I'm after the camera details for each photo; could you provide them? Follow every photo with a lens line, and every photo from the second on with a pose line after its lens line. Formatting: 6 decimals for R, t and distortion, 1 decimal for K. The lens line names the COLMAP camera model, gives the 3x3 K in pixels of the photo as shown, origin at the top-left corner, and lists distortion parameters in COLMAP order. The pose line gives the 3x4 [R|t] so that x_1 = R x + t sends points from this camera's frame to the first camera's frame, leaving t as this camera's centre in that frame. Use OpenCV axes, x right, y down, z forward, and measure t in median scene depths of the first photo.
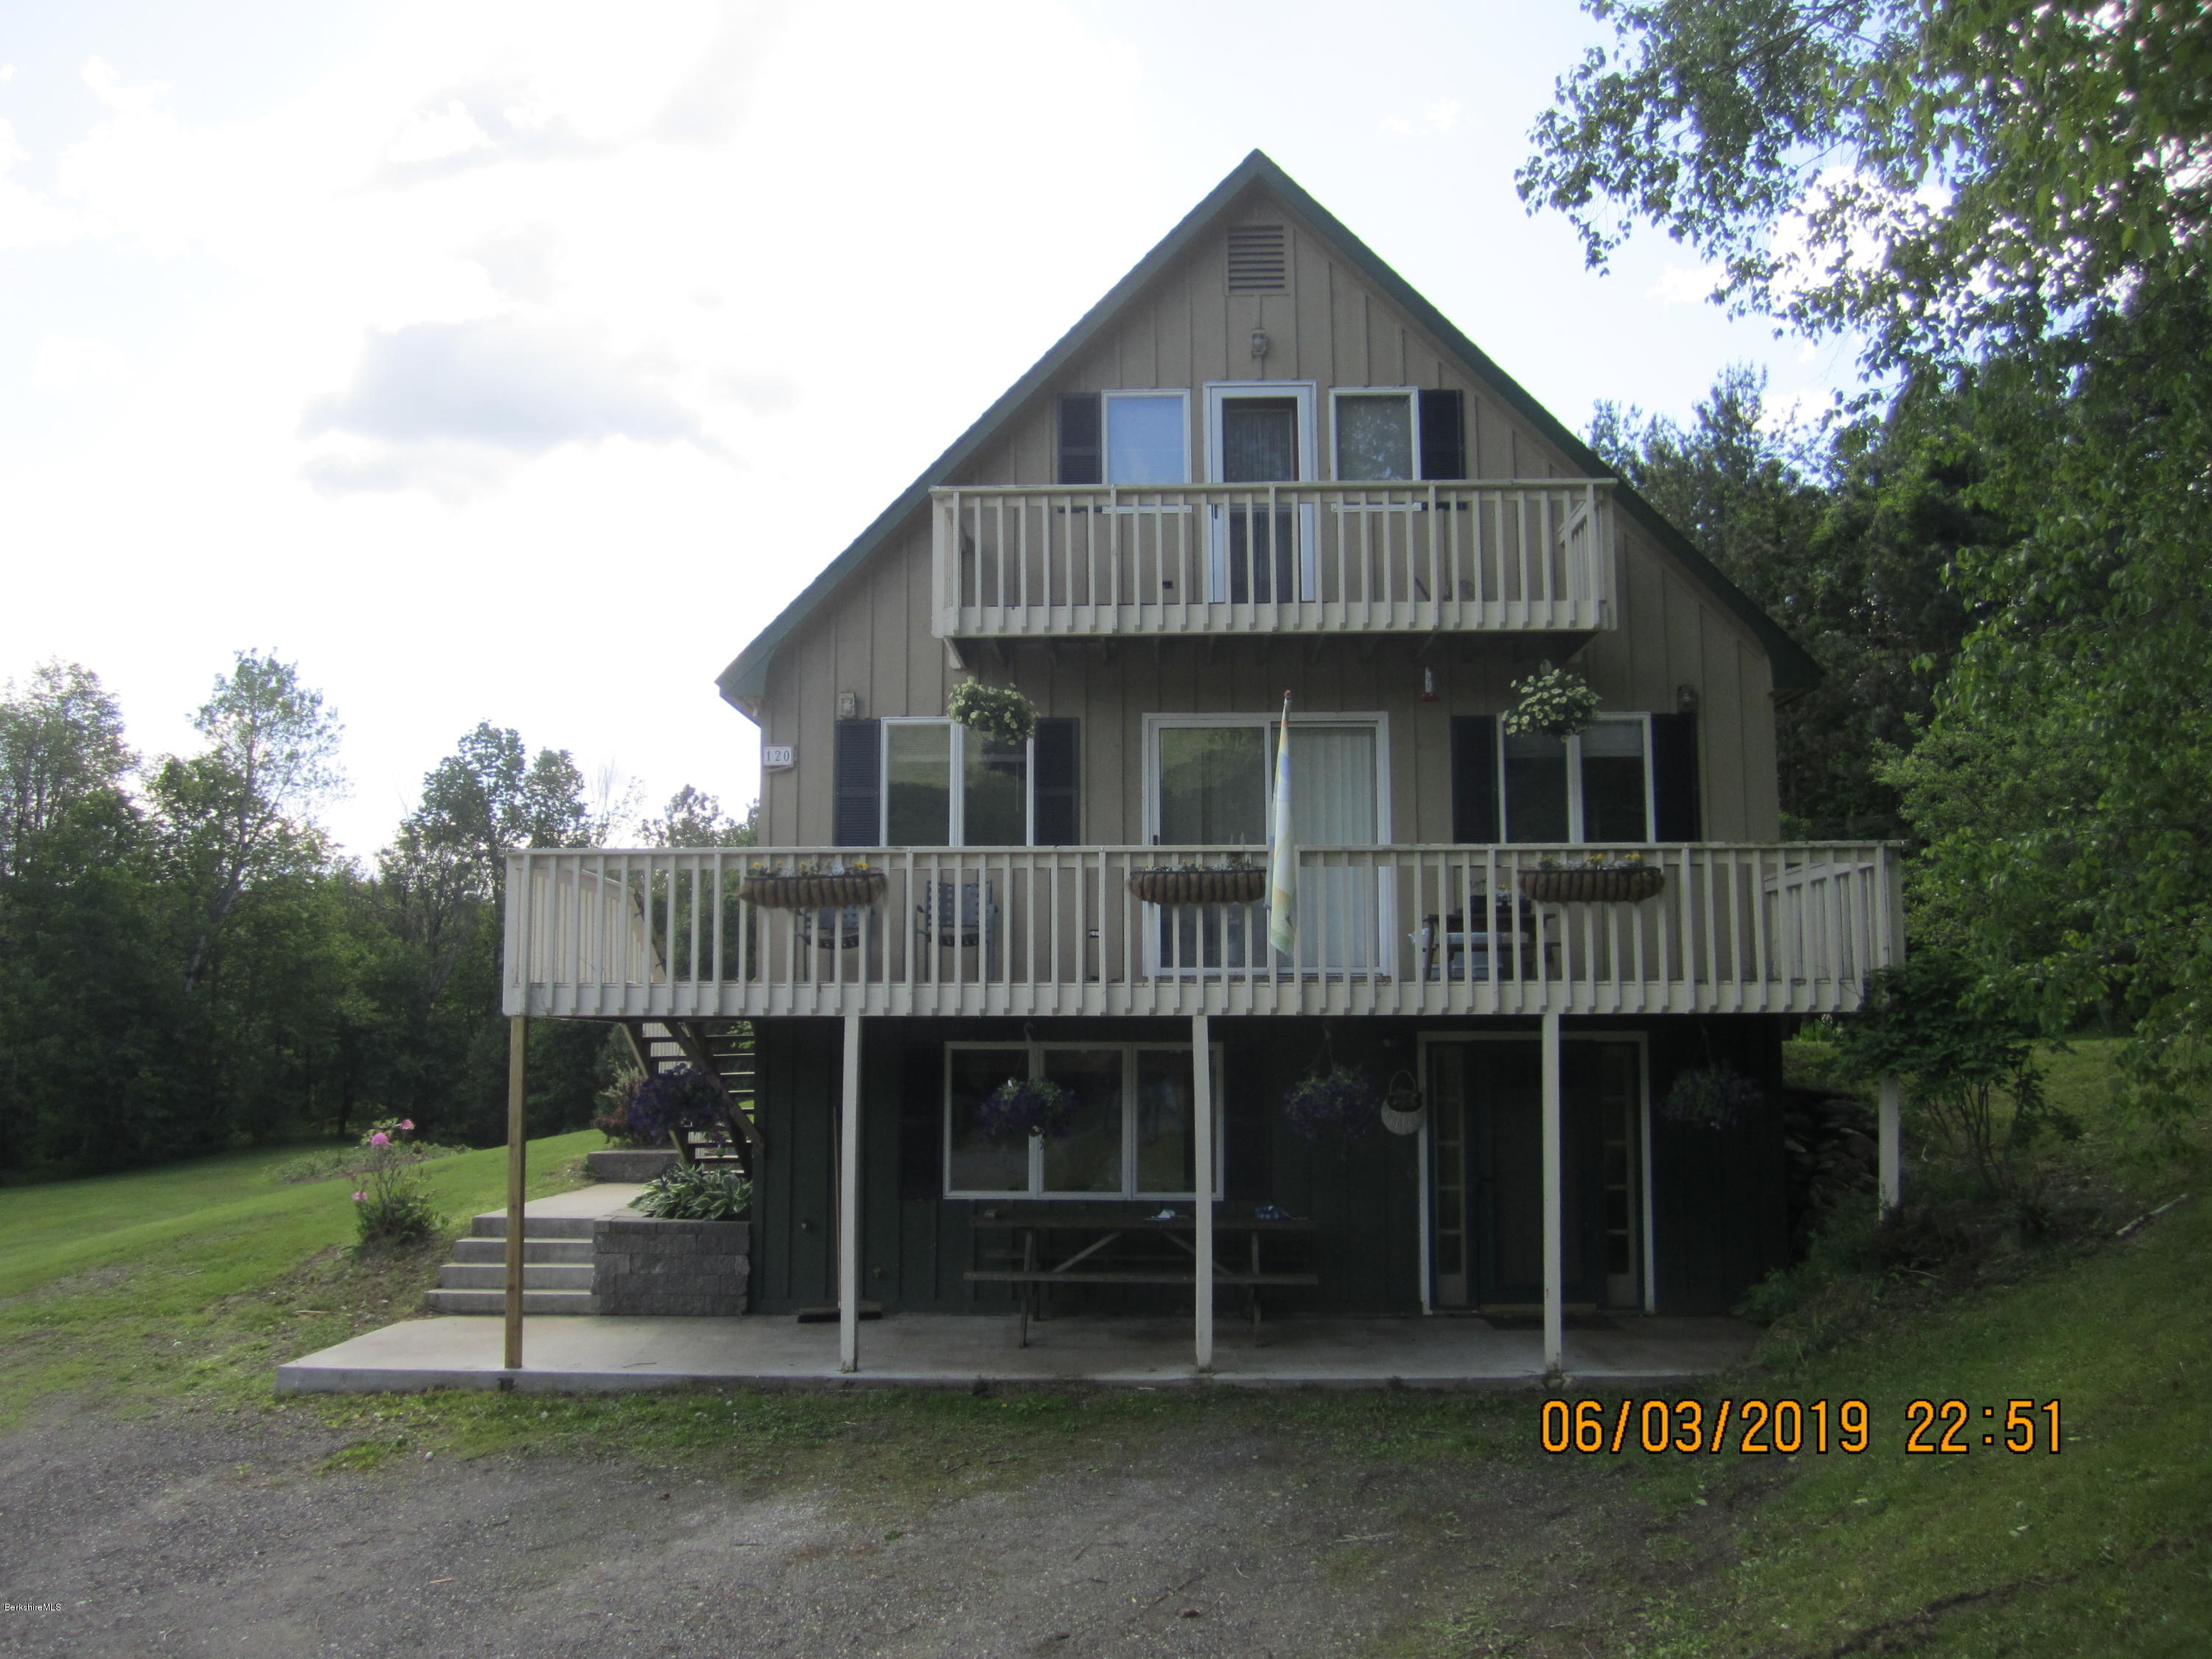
lens RADIAL K [[1840.6, 0, 1106.0], [0, 1840.6, 829.5], [0, 0, 1]] dist [-0.091503, 0.075936]
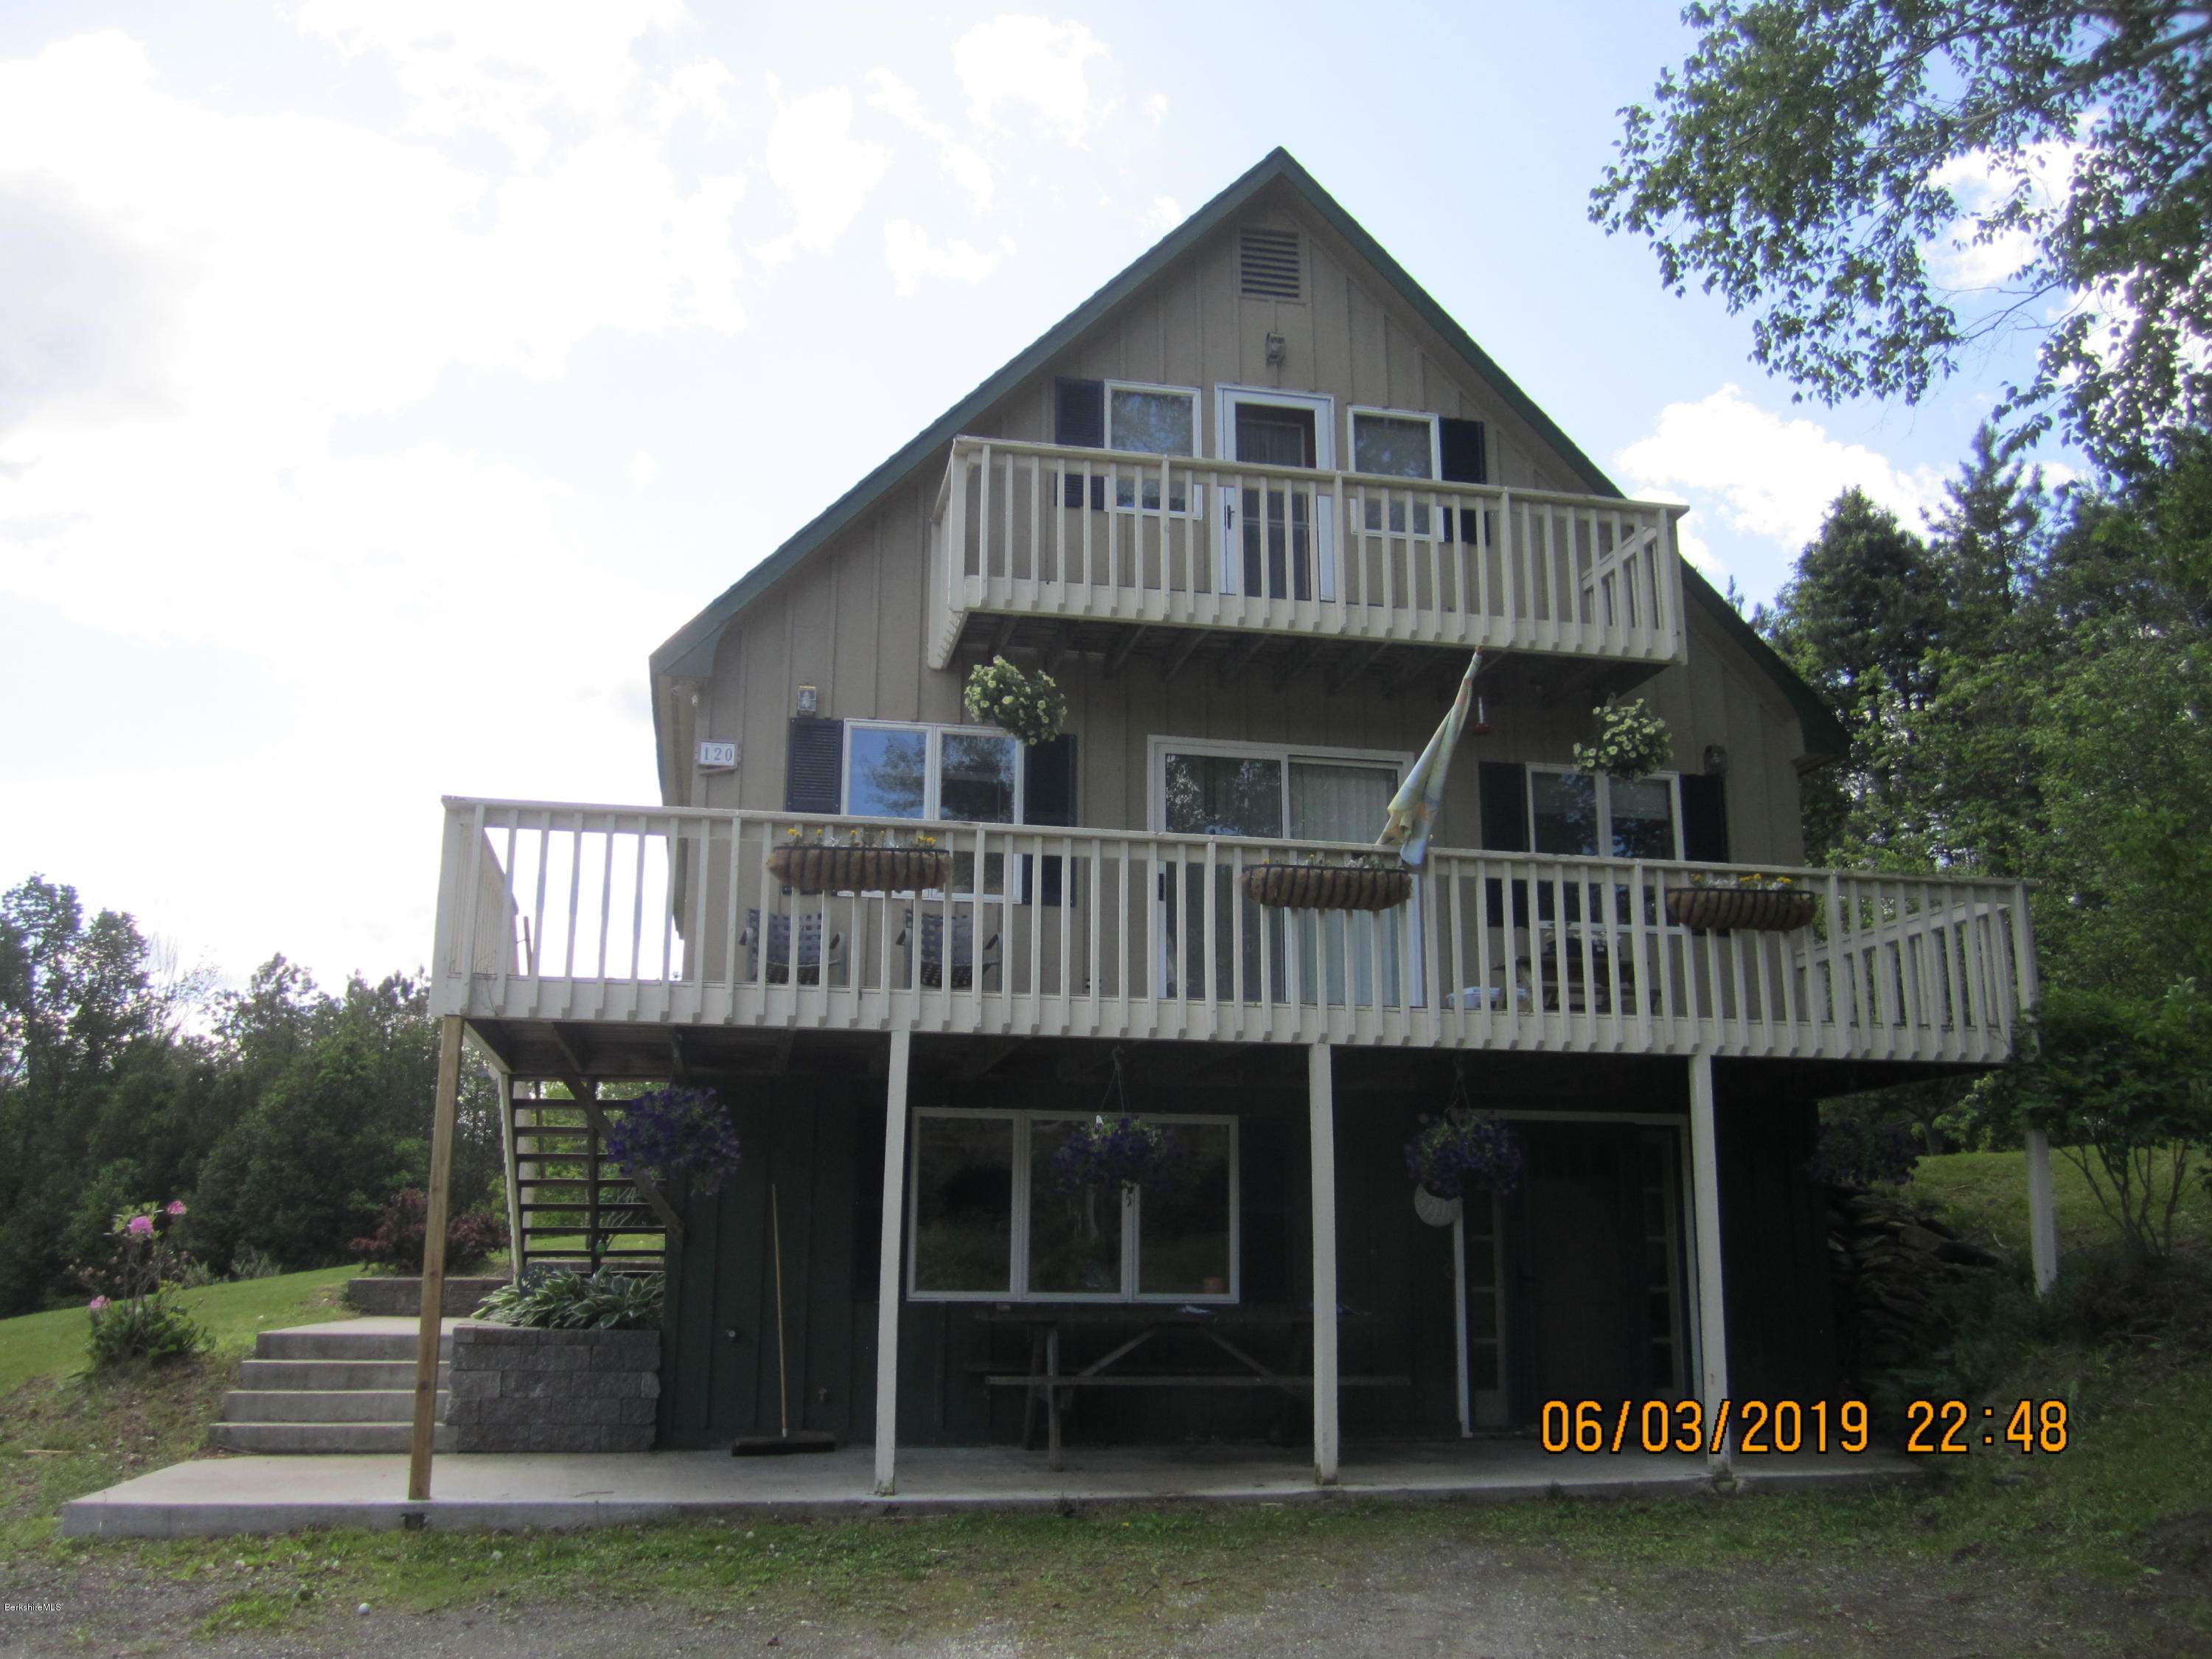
lens RADIAL K [[1840.6, 0, 1106.0], [0, 1840.6, 829.5], [0, 0, 1]] dist [-0.091503, 0.075936]
pose [[0.972549, 0.060751, 0.224629, -0.196805], [-0.032167, 0.991150, -0.128787, 0.095752], [-0.230465, 0.118026, 0.965896, 0.173284]]
